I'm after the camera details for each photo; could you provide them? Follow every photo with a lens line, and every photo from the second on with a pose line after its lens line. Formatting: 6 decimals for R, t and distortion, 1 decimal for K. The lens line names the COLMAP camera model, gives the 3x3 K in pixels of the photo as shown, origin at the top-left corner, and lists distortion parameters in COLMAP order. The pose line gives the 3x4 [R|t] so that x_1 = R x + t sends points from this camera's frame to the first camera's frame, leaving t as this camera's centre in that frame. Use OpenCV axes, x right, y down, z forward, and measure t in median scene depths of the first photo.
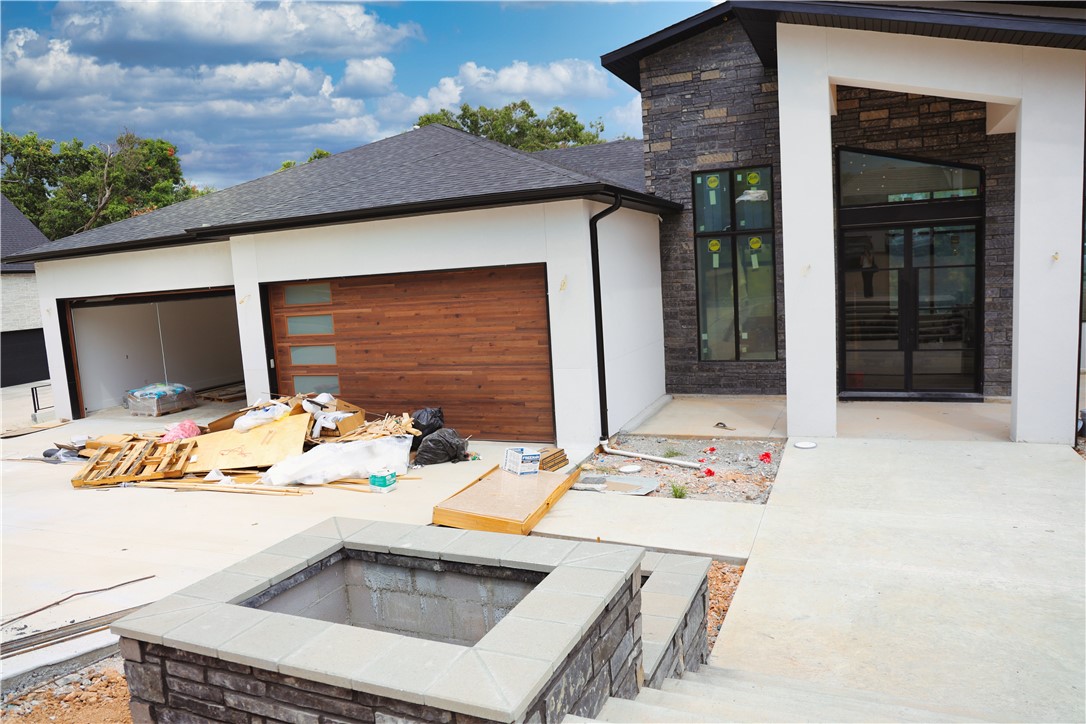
lens RADIAL K [[727.4, 0, 579.4], [0, 727.4, 361.3], [0, 0, 1]] dist [-0.107500, 0.126120]
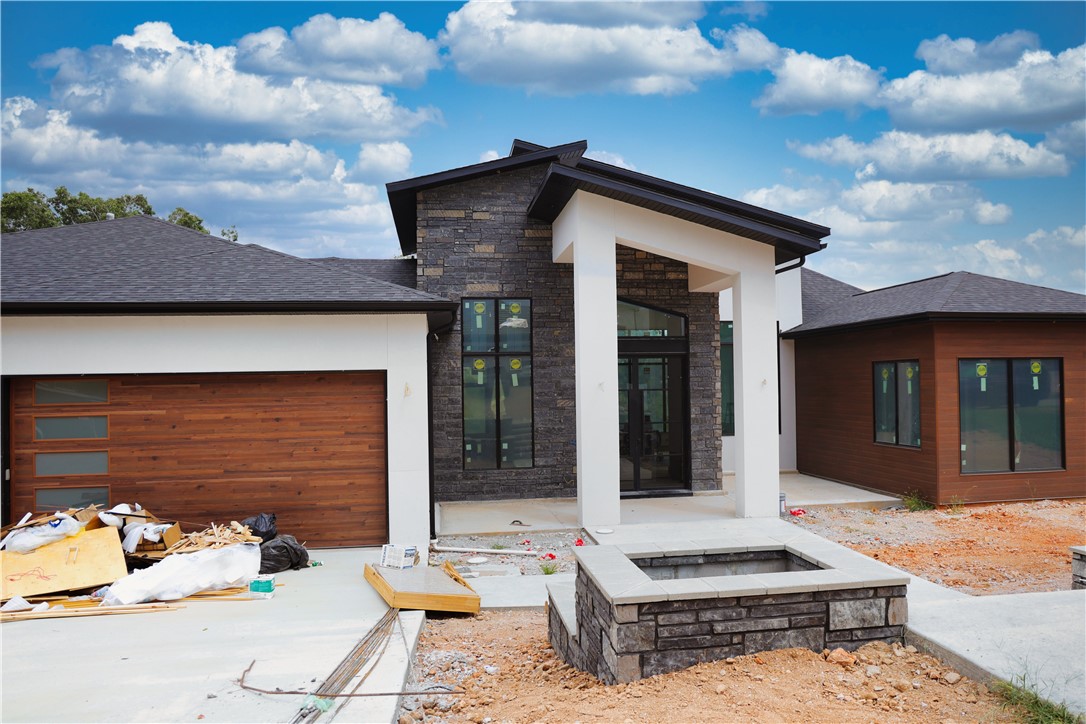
lens RADIAL K [[769.6, 0, 550.1], [0, 769.6, 366.8], [0, 0, 1]] dist [-0.098059, 0.070006]
pose [[0.858199, 0.055000, 0.510362, -0.378101], [0.030526, 0.987015, -0.157698, 0.038915], [-0.512409, 0.150916, 0.845377, -0.061544]]
